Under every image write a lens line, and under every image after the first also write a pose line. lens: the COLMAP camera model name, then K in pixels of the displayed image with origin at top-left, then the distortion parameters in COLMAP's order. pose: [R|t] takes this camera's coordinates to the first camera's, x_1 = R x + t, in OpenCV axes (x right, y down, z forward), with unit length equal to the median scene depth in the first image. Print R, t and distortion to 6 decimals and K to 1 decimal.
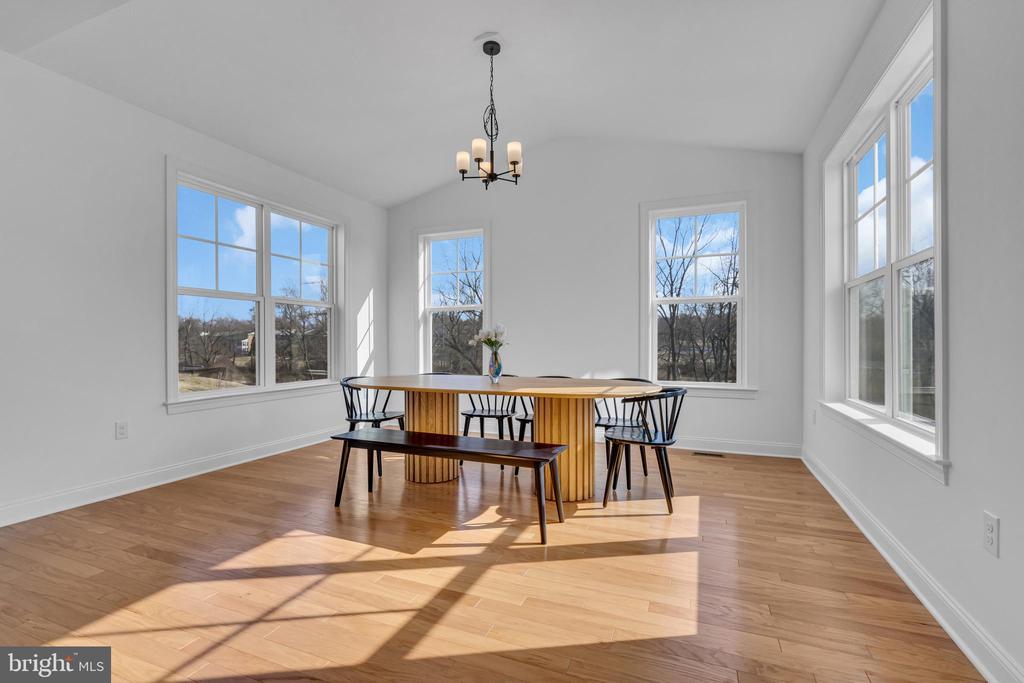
lens RADIAL K [[464.1, 0, 515.1], [0, 464.1, 342.6], [0, 0, 1]] dist [-0.011177, -0.000119]
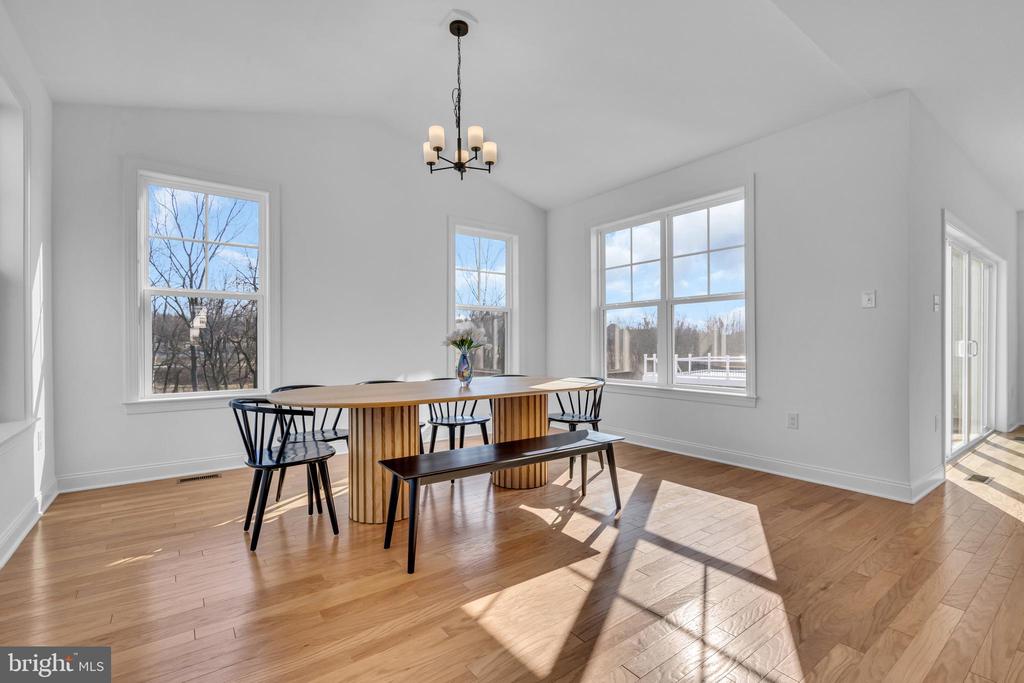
lens RADIAL K [[464.1, 0, 514.7], [0, 464.1, 343.9], [0, 0, 1]] dist [-0.011177, -0.000119]
pose [[0.505838, 0.005055, 0.862614, -0.820142], [0.001213, 0.999978, -0.006571, 0.006166], [-0.862628, 0.004370, 0.505821, 0.448198]]
